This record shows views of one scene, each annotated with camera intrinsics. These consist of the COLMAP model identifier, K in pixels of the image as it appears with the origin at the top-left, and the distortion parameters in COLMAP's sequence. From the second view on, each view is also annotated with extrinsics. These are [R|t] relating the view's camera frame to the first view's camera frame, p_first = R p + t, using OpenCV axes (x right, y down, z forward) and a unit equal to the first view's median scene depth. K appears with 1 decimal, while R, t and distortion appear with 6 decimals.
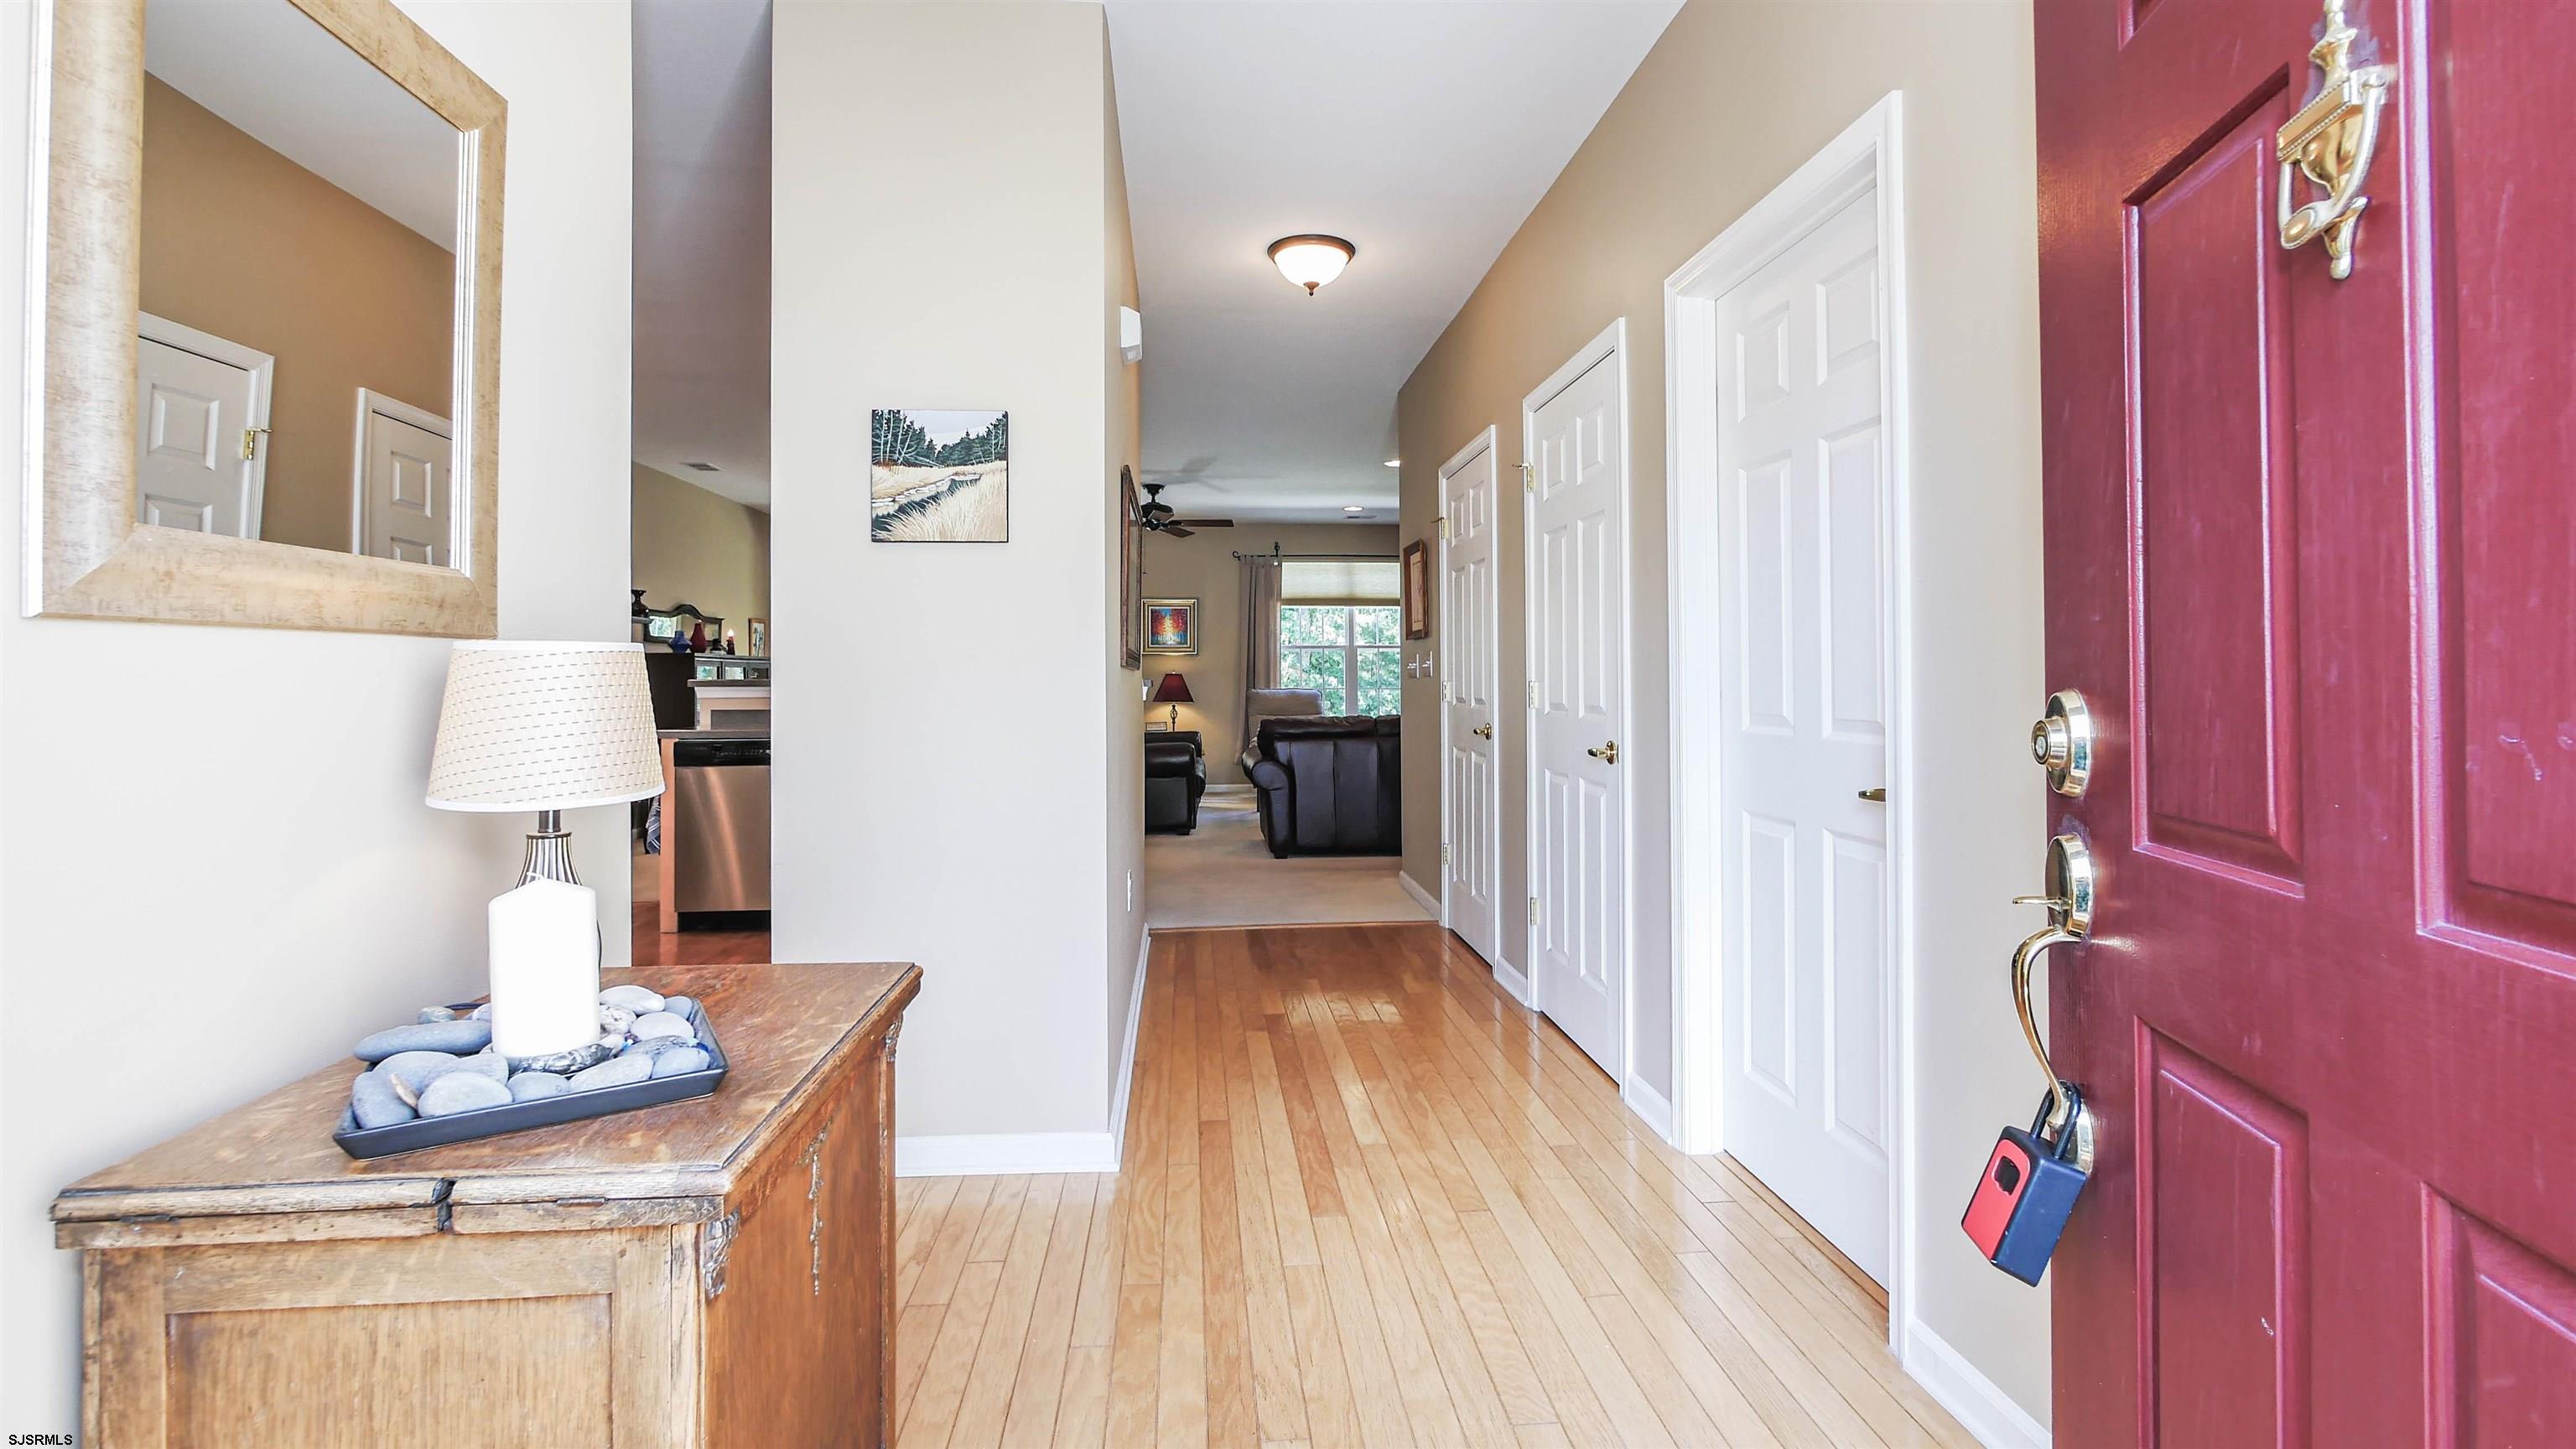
lens RADIAL K [[1126.5, 0, 1287.3], [0, 1126.5, 709.0], [0, 0, 1]] dist [-0.000598, -0.000284]
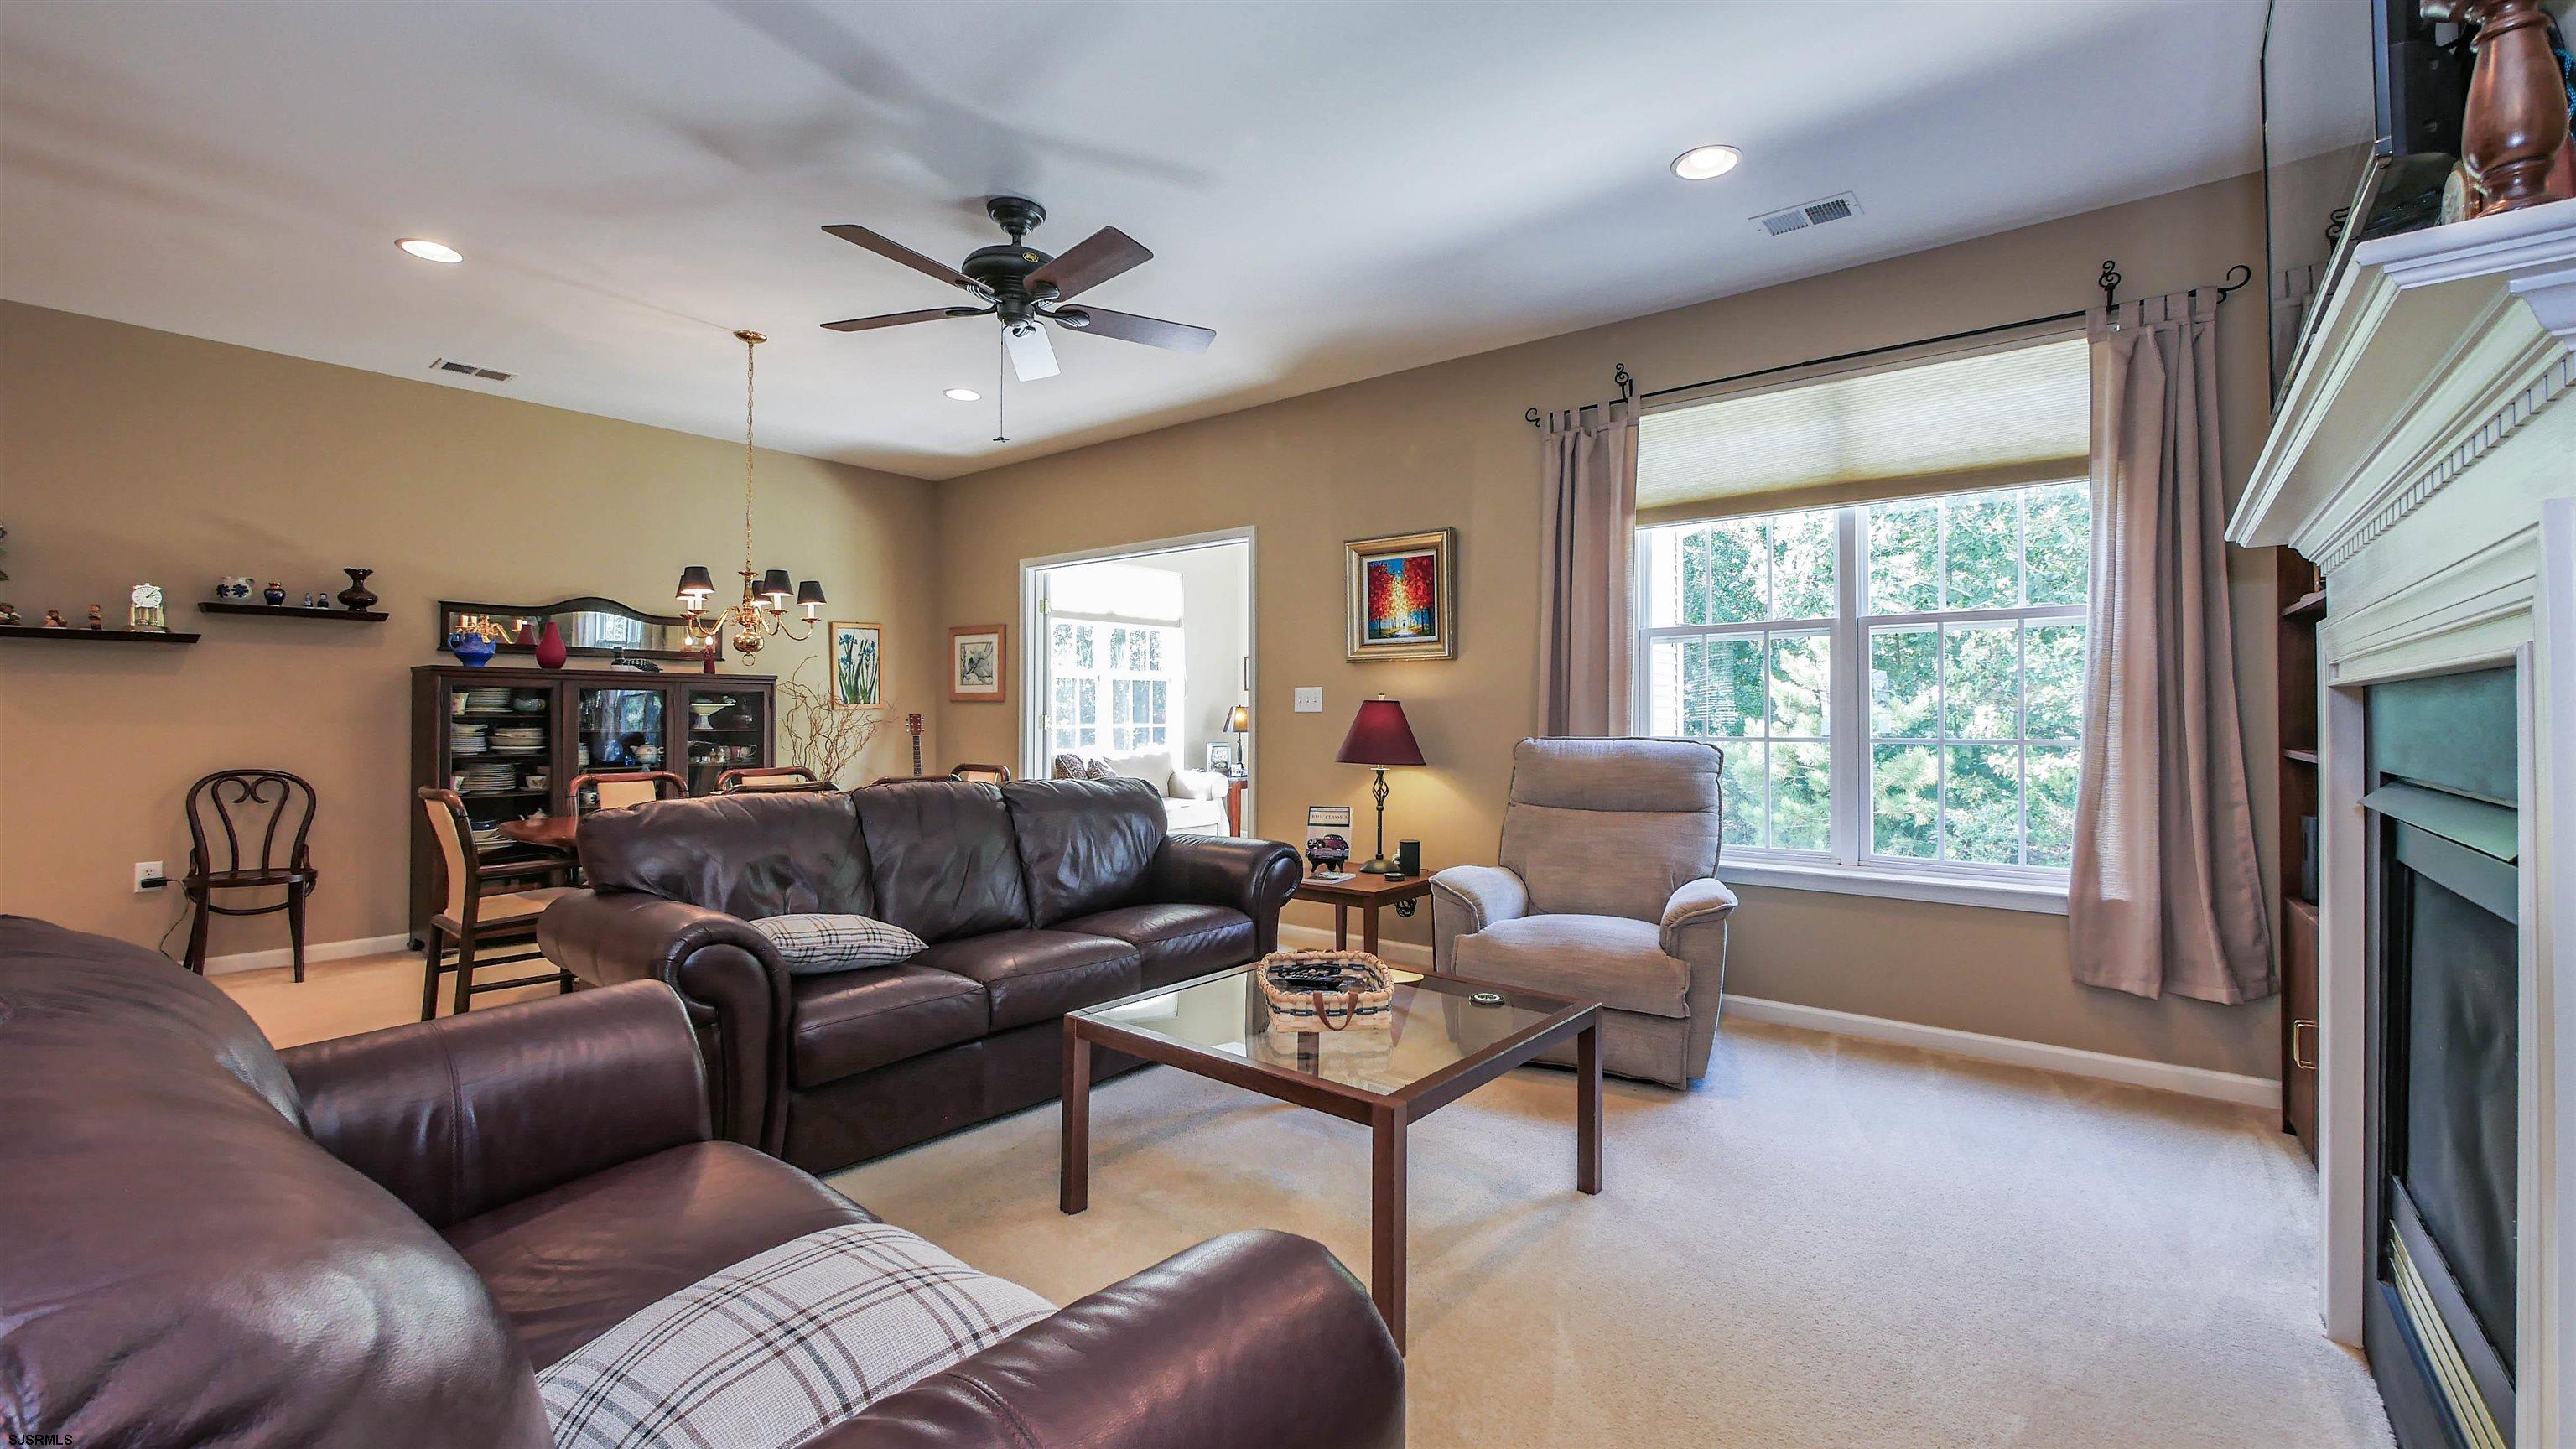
lens RADIAL K [[1071.9, 0, 1299.6], [0, 1071.9, 705.5], [0, 0, 1]] dist [-0.005422, 0.000138]
pose [[0.728125, -0.003934, -0.685433, 0.163907], [-0.019275, 0.999471, -0.026212, -0.016920], [0.685173, 0.032298, 0.727664, 0.655356]]
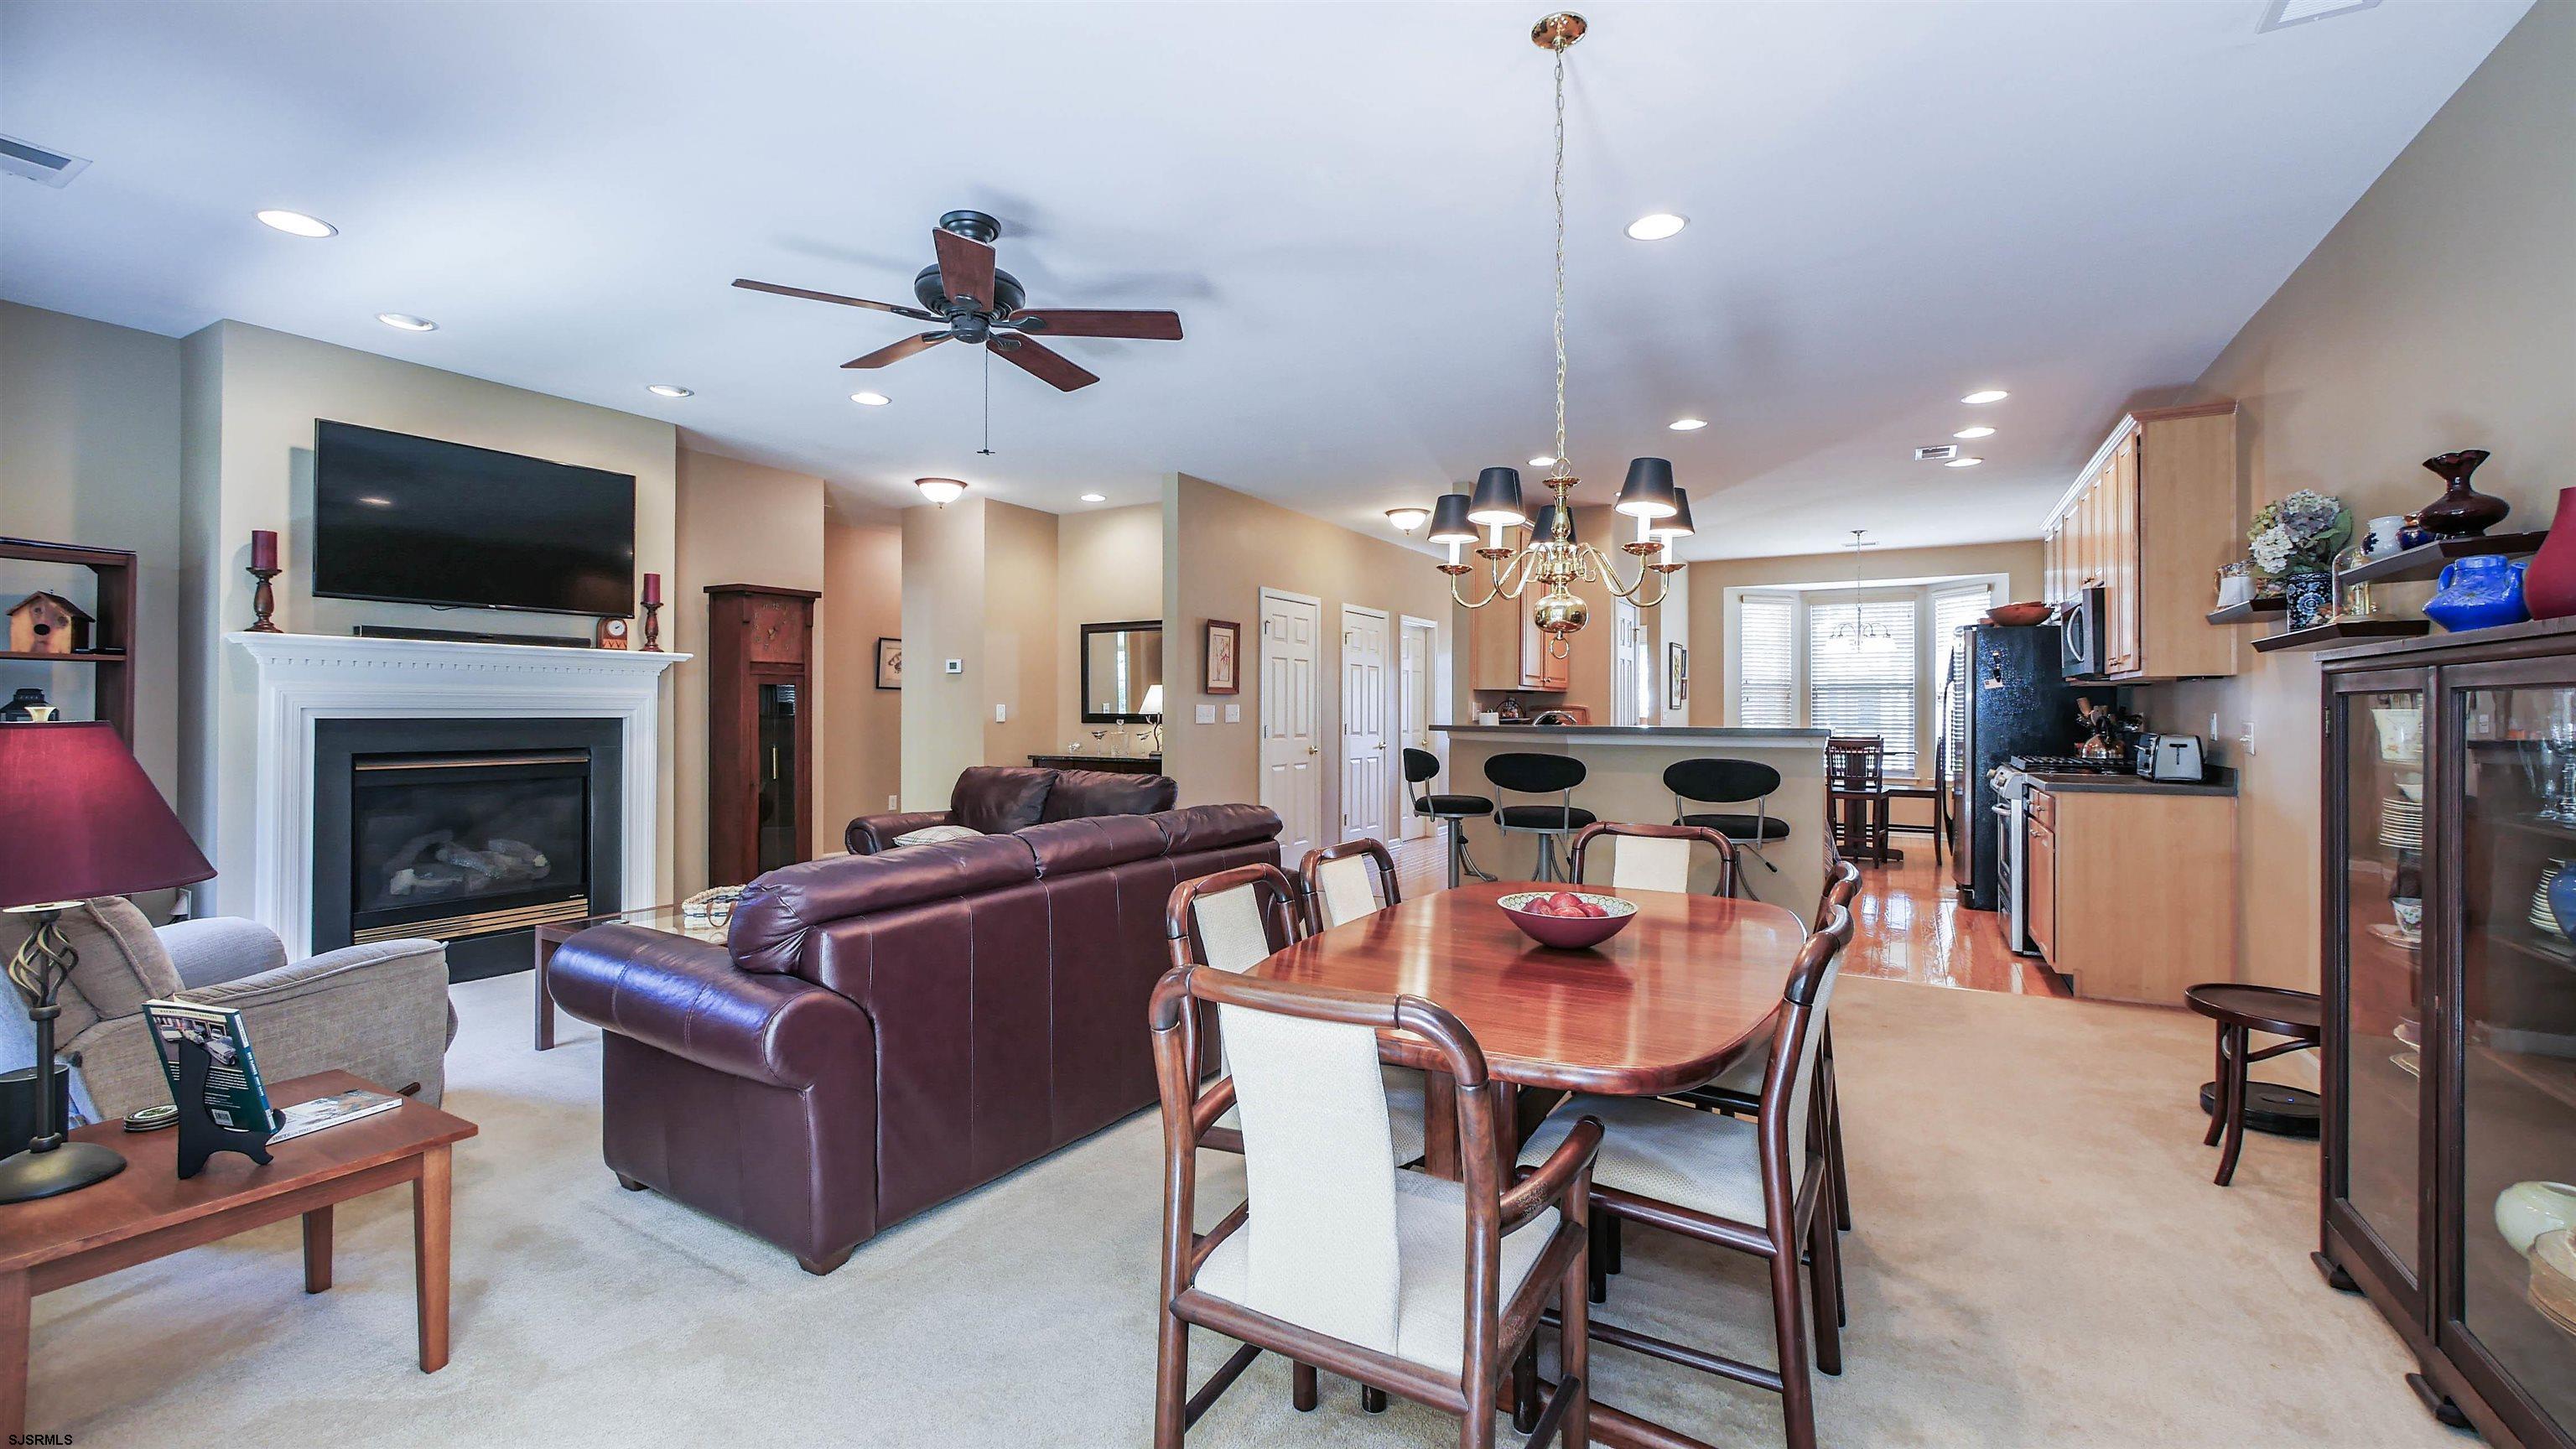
lens RADIAL K [[1072.1, 0, 1273.7], [0, 1072.1, 709.6], [0, 0, 1]] dist [-0.018191, 0.000002]
pose [[-0.818389, 0.002219, 0.574660, -0.329487], [0.013022, 0.999807, 0.014684, -0.032038], [-0.574517, 0.019500, -0.818260, 1.002955]]
